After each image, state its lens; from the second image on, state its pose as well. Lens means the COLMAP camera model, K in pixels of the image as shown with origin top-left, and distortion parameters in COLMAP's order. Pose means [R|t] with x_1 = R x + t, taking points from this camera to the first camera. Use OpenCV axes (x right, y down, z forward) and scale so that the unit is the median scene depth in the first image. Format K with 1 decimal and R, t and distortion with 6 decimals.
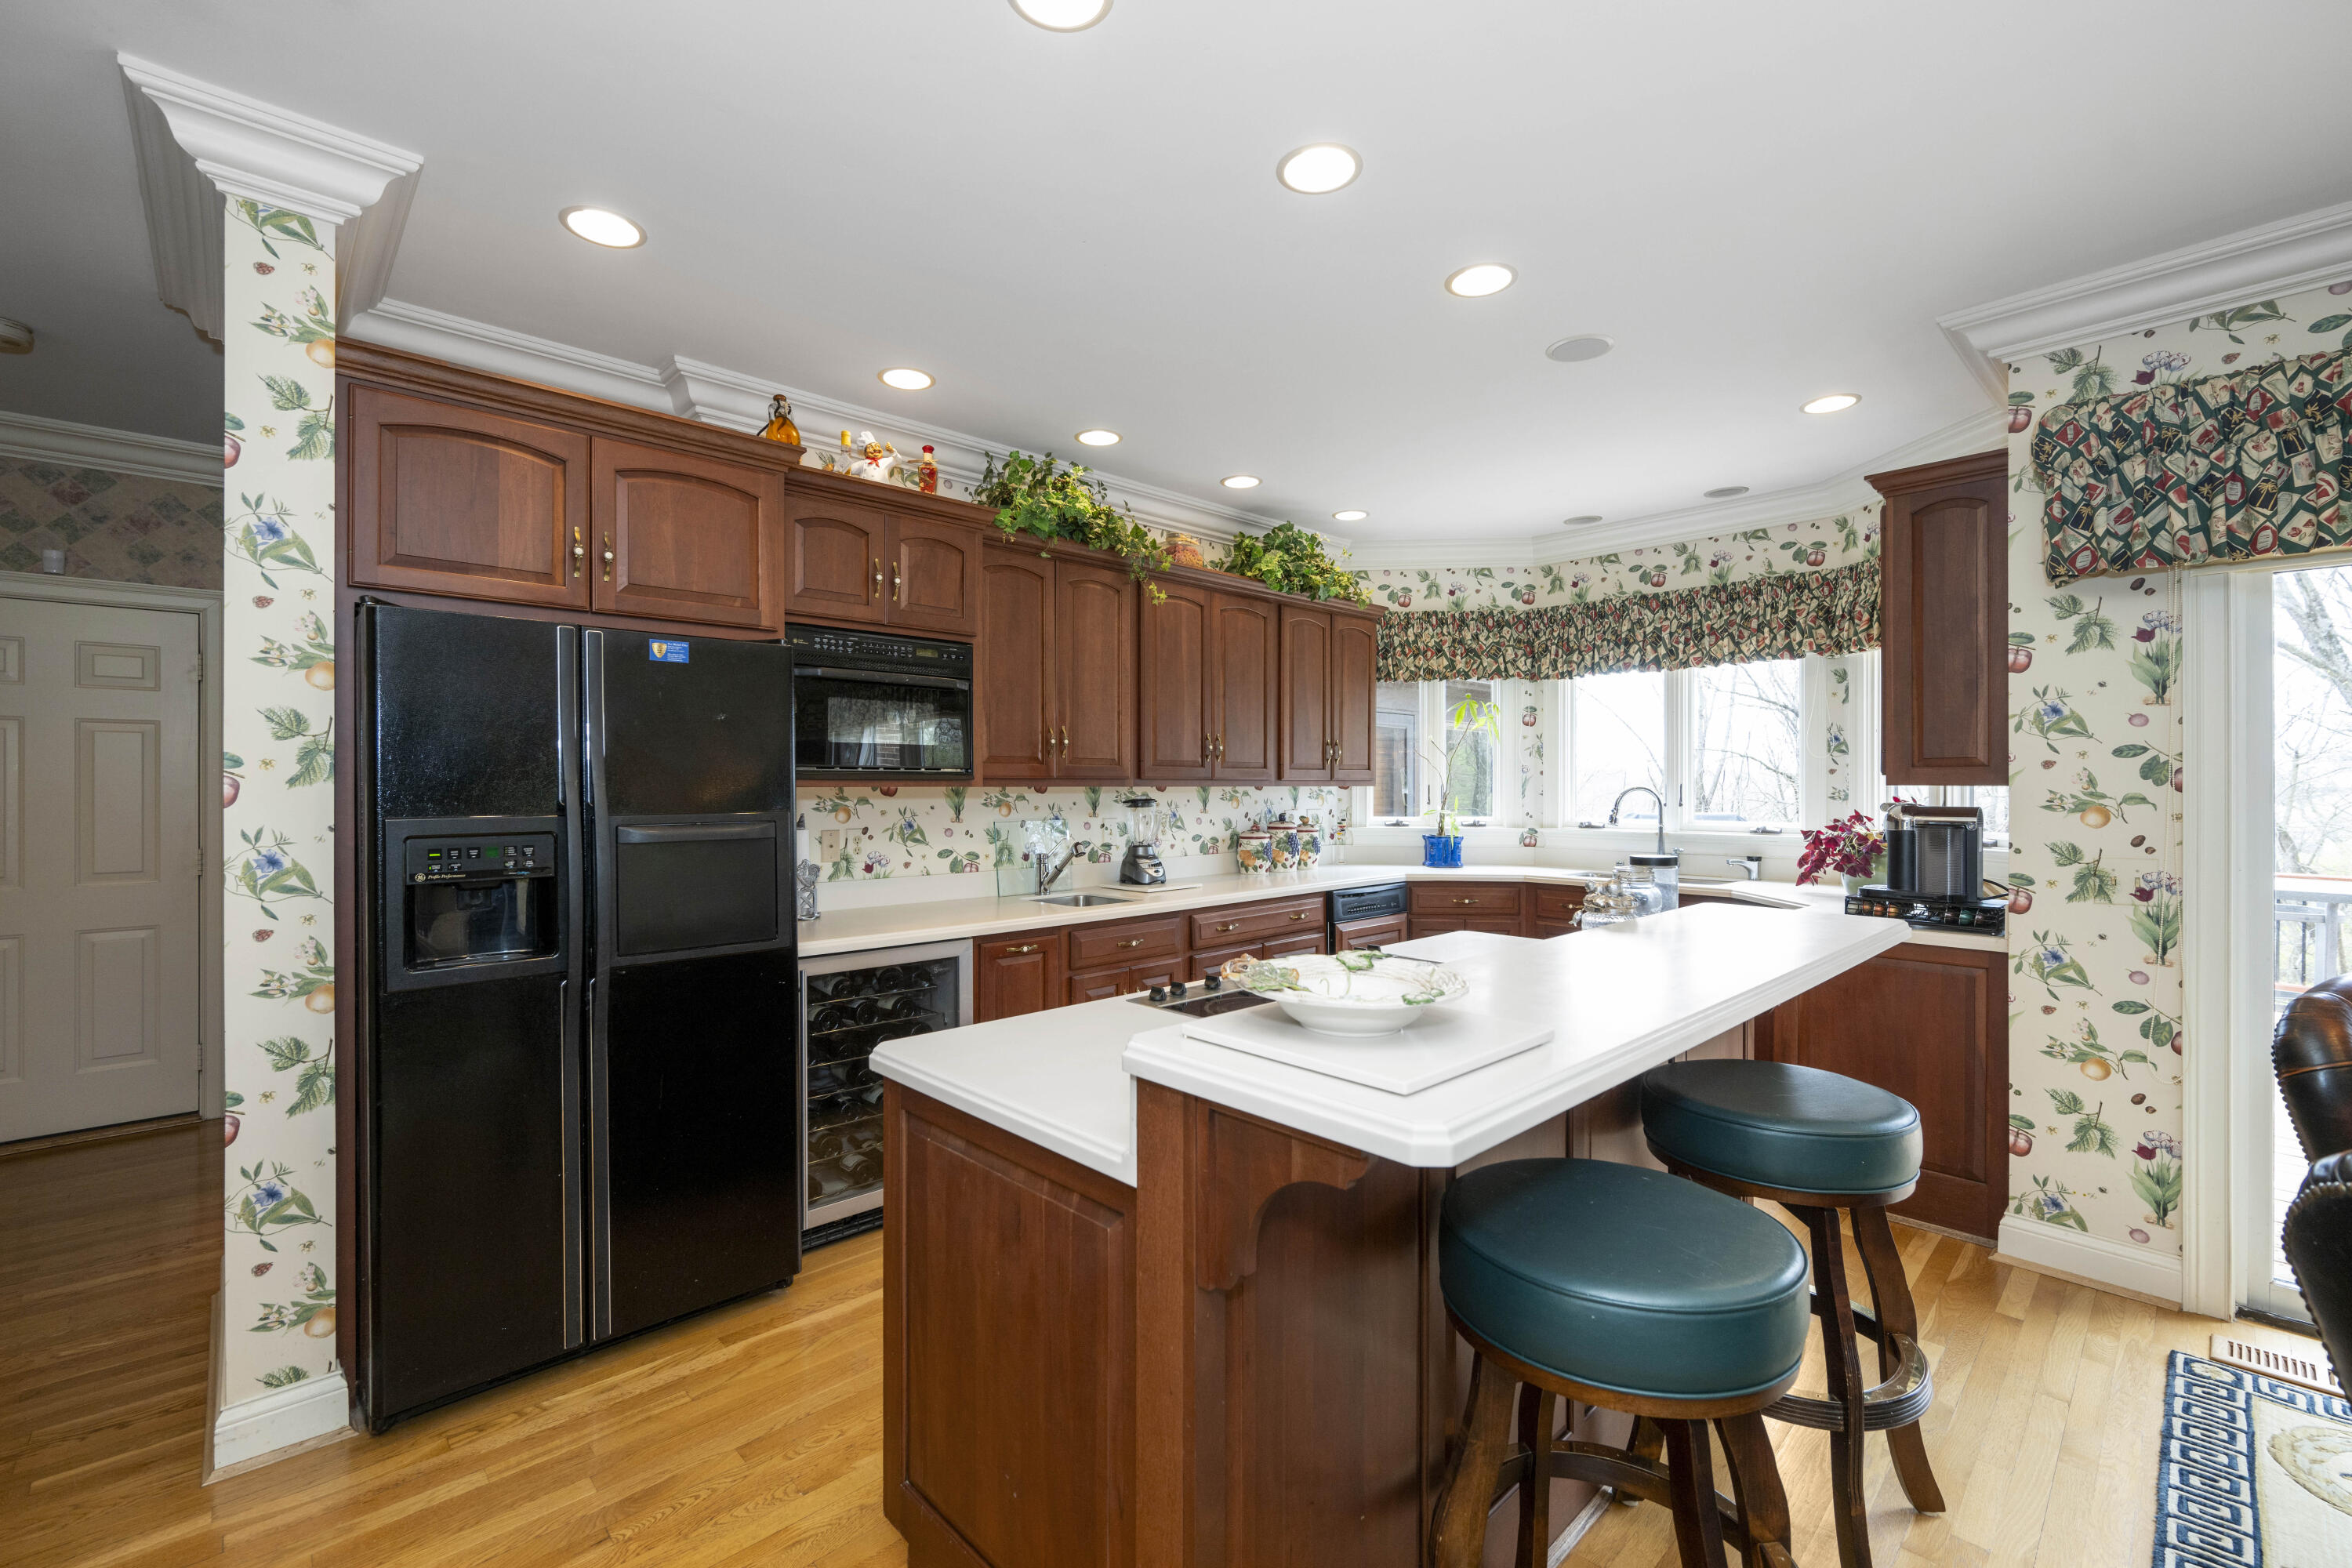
lens RADIAL K [[1003.6, 0, 1175.1], [0, 1003.6, 789.7], [0, 0, 1]] dist [0.000049, 0.001720]
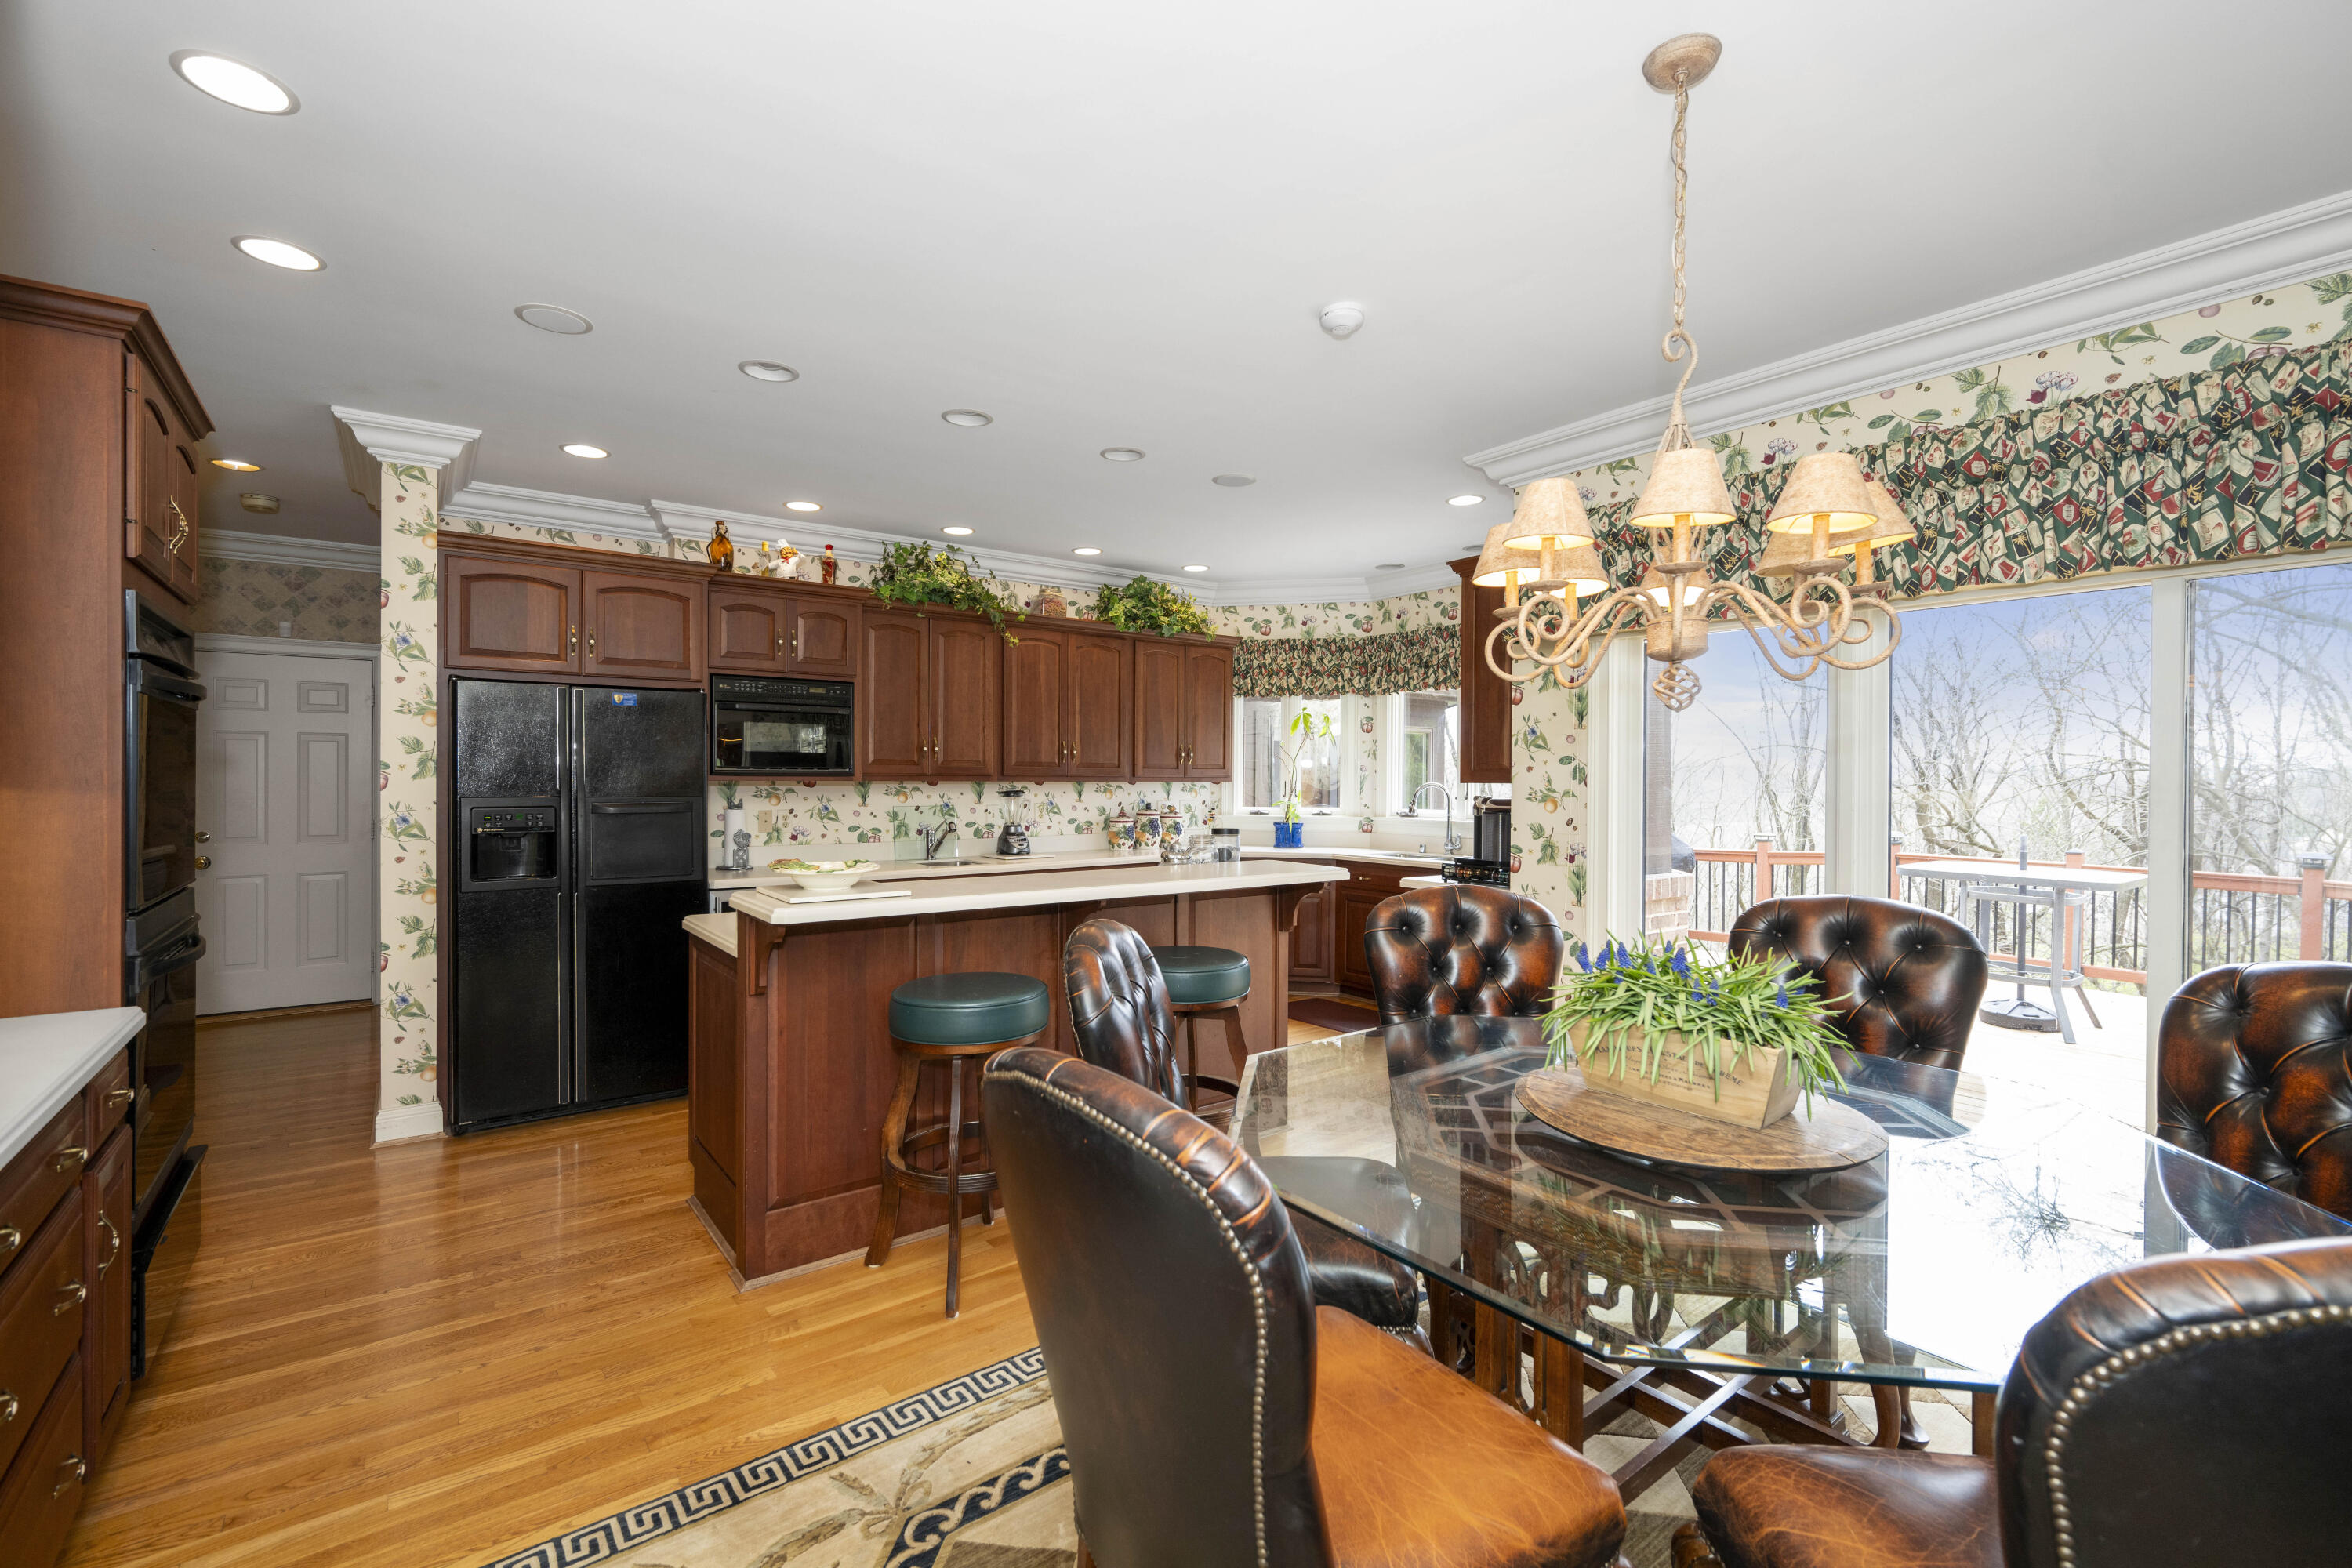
lens RADIAL K [[1043.7, 0, 1174.7], [0, 1043.7, 788.6], [0, 0, 1]] dist [0.013081, -0.002117]
pose [[0.992493, 0.005319, -0.122187, 0.399937], [-0.004802, 0.999978, 0.004523, -0.001021], [0.122208, -0.003902, 0.992497, -0.400514]]
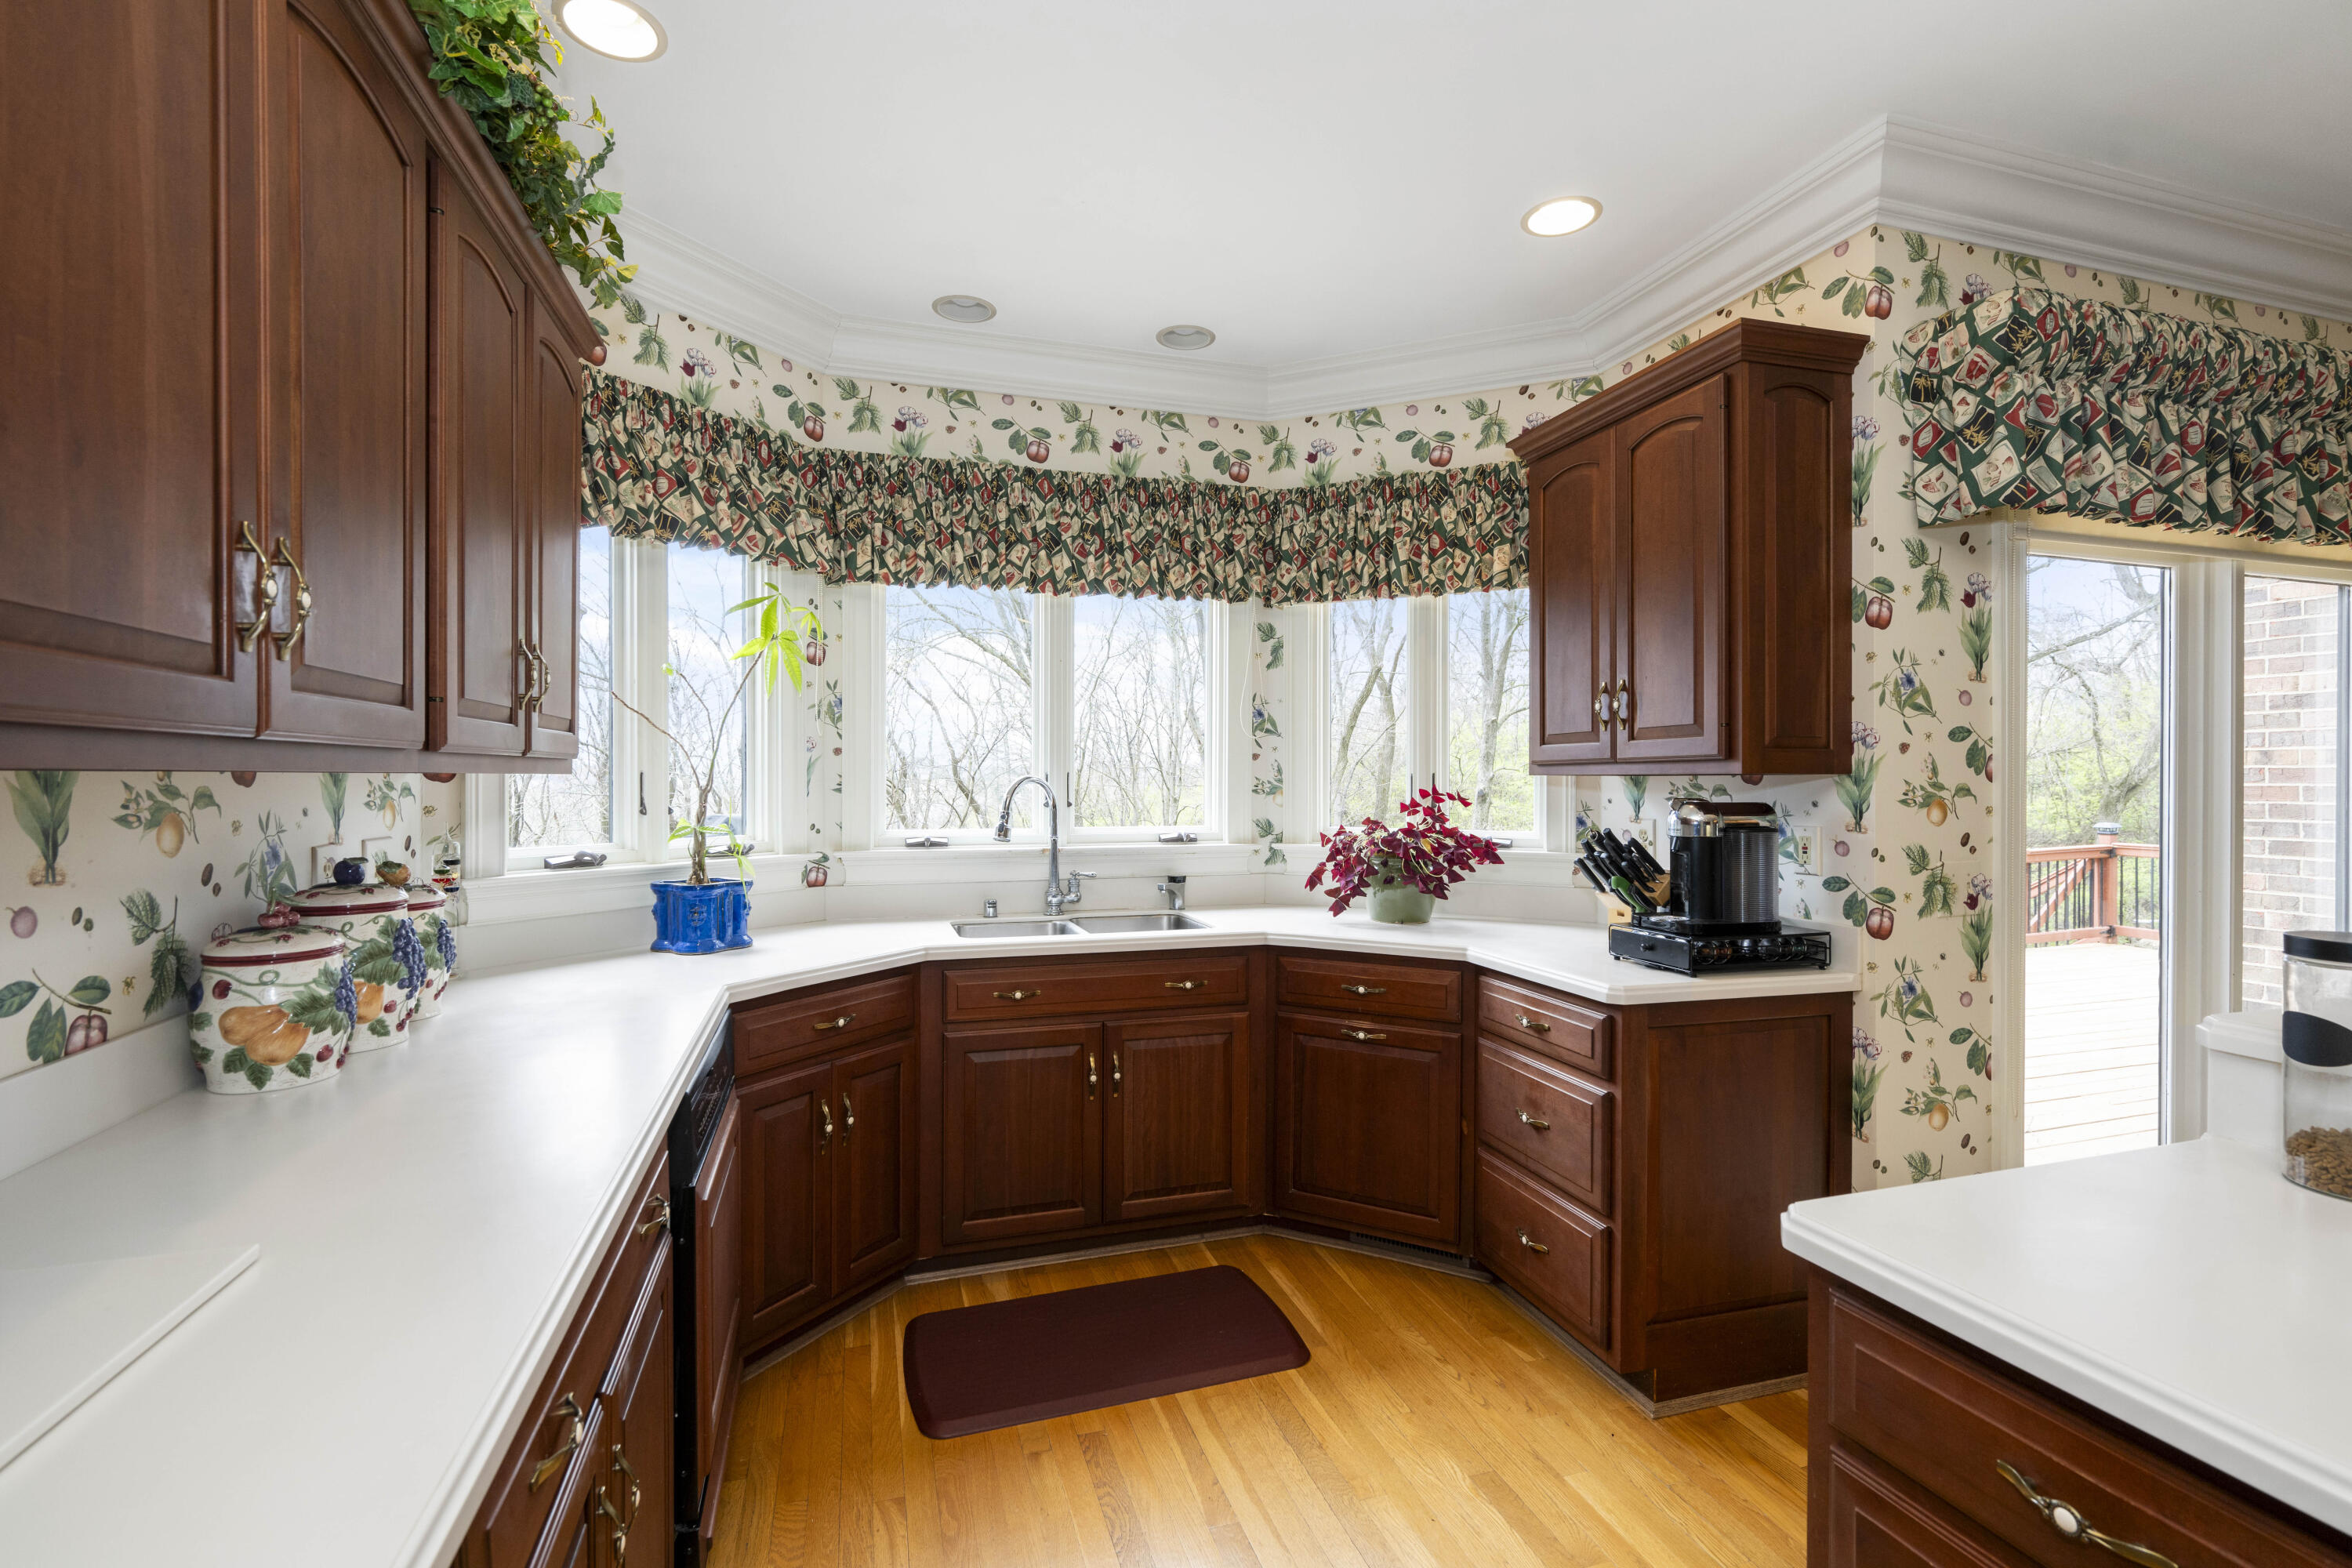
lens RADIAL K [[1043.7, 0, 1176.7], [0, 1043.7, 779.2], [0, 0, 1]] dist [0.013081, -0.002117]
pose [[0.443674, 0.000185, 0.896188, -0.095805], [0.002476, 0.999996, -0.001432, -0.000475], [-0.896185, 0.002854, 0.443672, 0.831298]]
